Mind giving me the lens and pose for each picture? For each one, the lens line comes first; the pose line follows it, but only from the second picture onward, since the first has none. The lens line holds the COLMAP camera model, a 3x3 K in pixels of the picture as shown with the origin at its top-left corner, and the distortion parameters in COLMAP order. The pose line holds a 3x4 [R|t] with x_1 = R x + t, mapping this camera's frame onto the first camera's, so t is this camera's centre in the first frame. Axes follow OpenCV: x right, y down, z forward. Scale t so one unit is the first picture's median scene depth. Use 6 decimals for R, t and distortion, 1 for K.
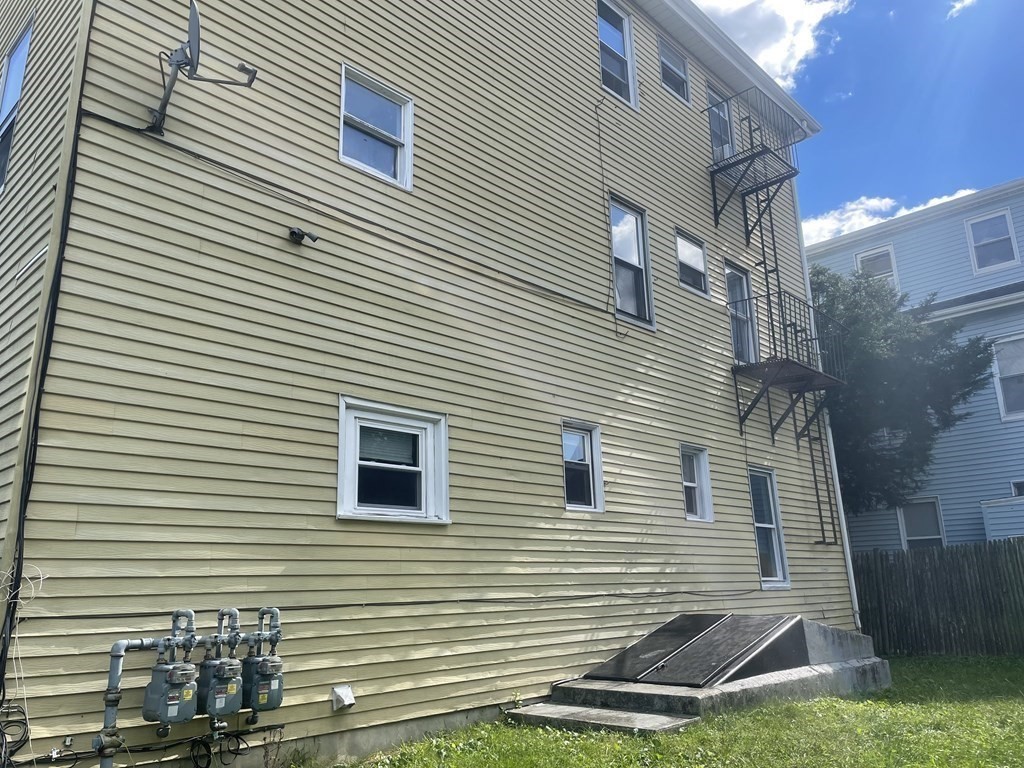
lens RADIAL K [[774.2, 0, 511.8], [0, 774.2, 380.7], [0, 0, 1]] dist [0.072653, -0.068946]
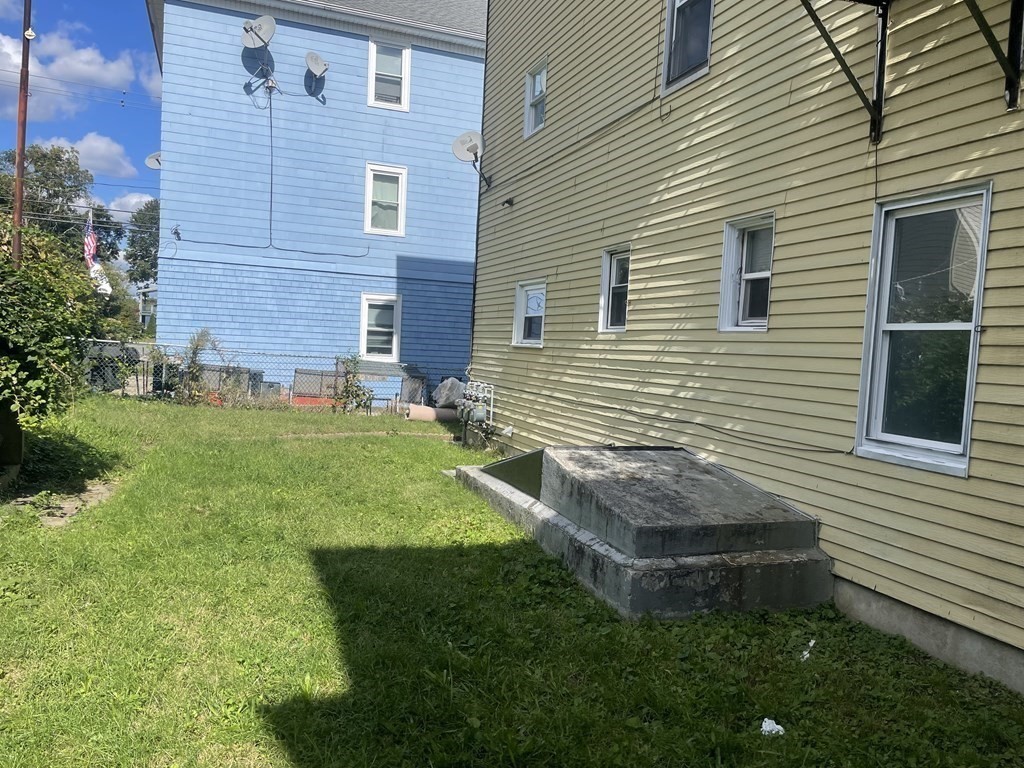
lens RADIAL K [[774.2, 0, 512.2], [0, 774.2, 385.5], [0, 0, 1]] dist [0.072653, -0.068946]
pose [[-0.434466, 0.058566, -0.898782, 1.047517], [0.209886, 0.976995, -0.037795, 0.234593], [0.875892, -0.205062, -0.436763, 1.241807]]
